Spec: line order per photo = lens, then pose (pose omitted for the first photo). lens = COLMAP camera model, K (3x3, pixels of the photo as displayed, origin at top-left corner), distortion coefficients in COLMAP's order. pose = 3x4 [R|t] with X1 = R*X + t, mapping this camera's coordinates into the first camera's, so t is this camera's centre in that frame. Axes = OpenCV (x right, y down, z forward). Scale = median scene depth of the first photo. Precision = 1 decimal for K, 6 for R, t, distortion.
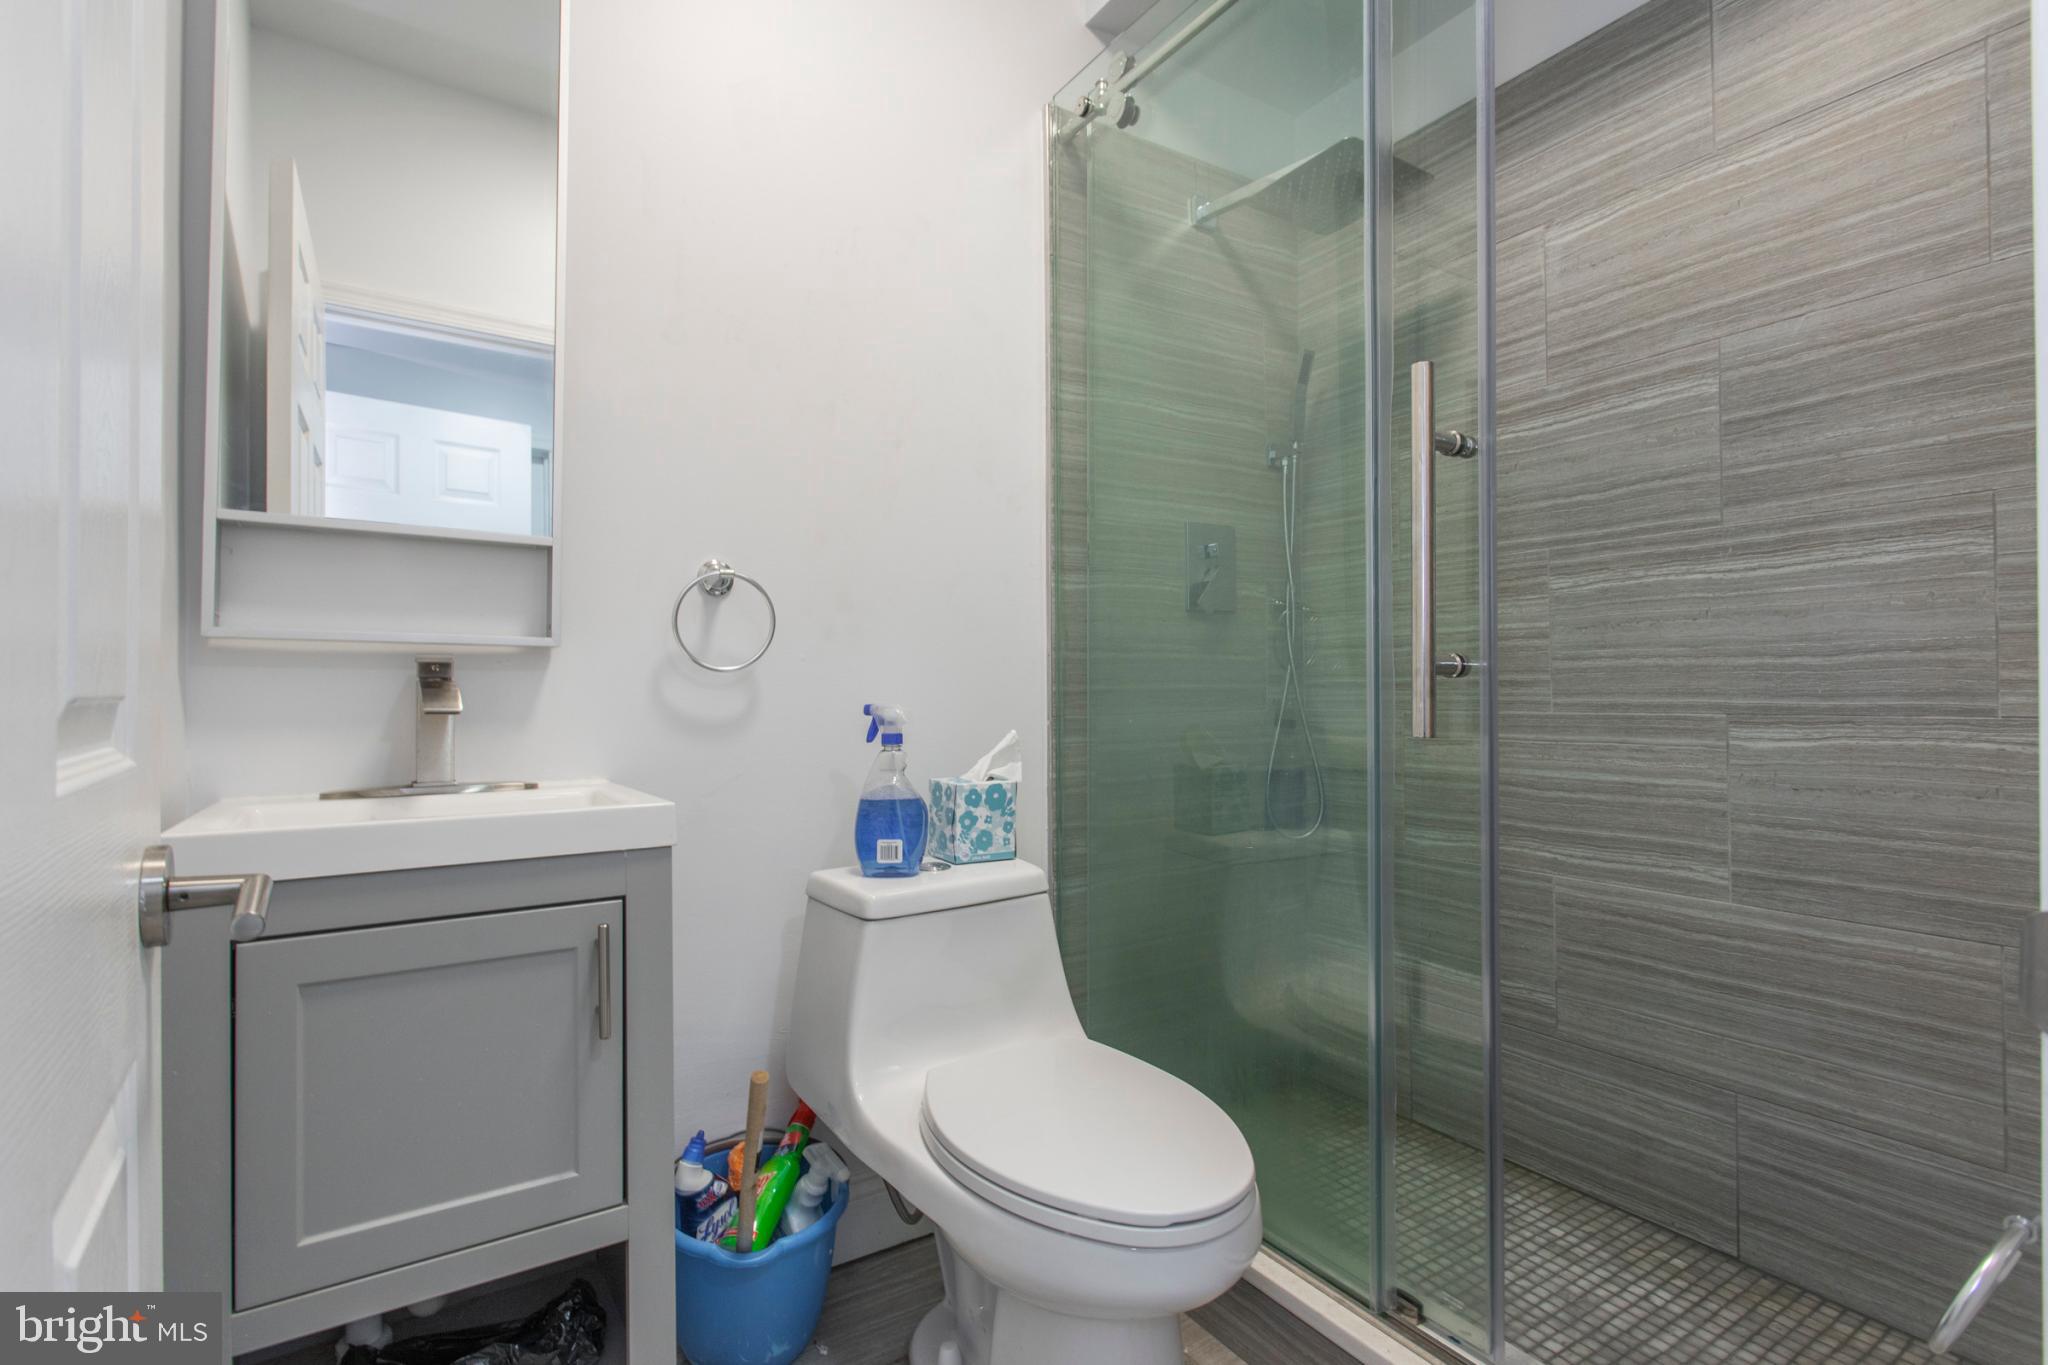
lens RADIAL K [[978.0, 0, 1024.0], [0, 978.0, 682.5], [0, 0, 1]] dist [-0.000099, 0.000498]
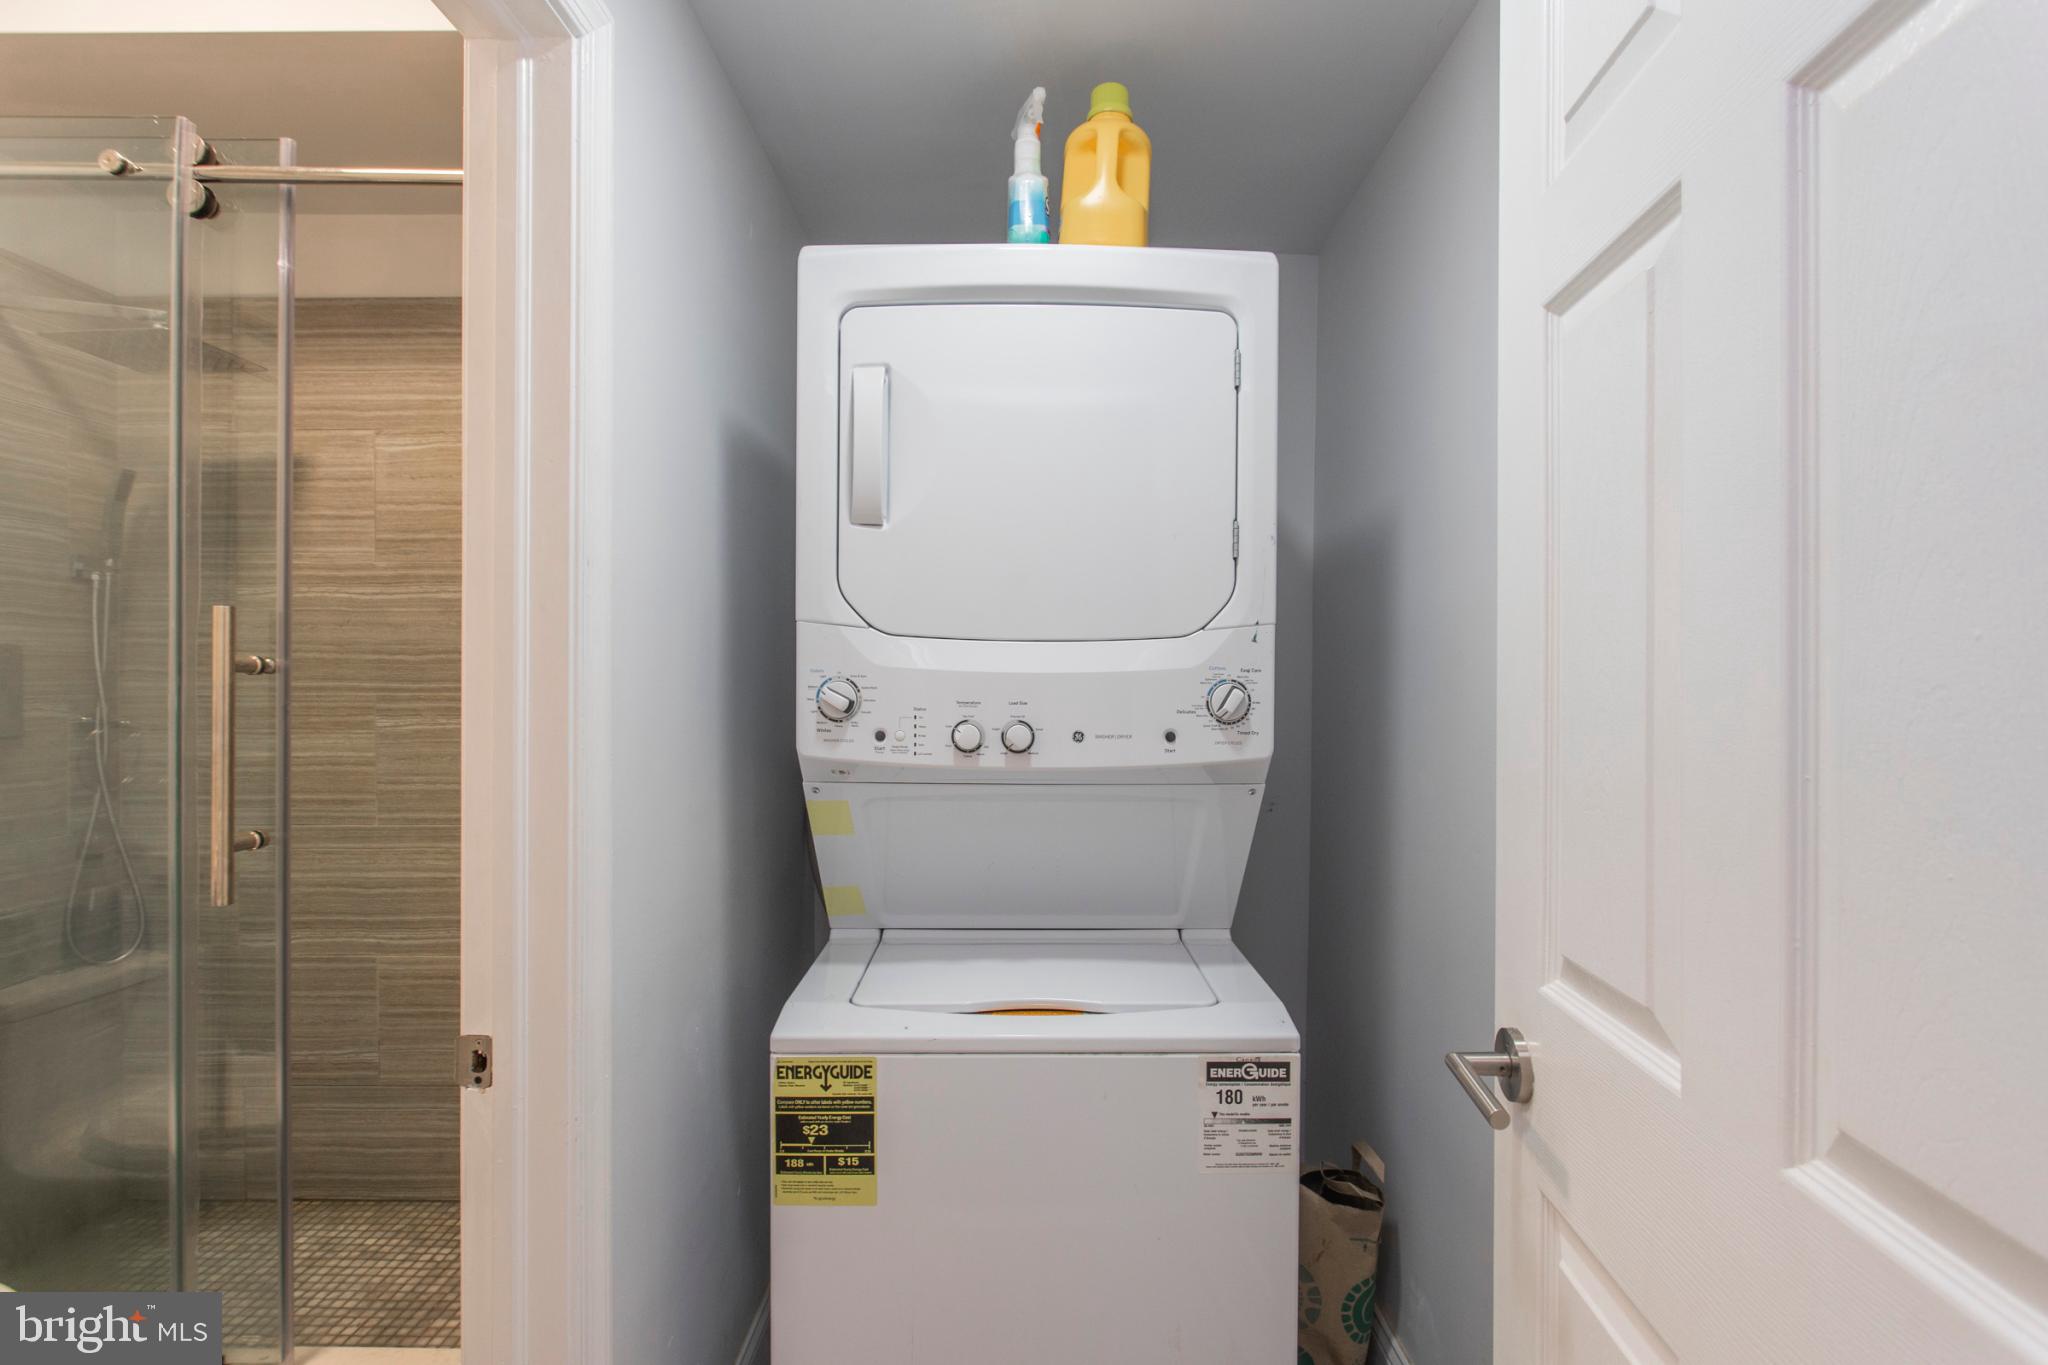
lens RADIAL K [[969.4, 0, 1032.3], [0, 969.4, 689.3], [0, 0, 1]] dist [-0.006809, 0.001164]
pose [[0.530516, 0.004594, 0.847662, -0.060245], [-0.013188, 0.999909, 0.002834, -0.158531], [-0.847572, -0.012683, 0.530528, -0.358170]]
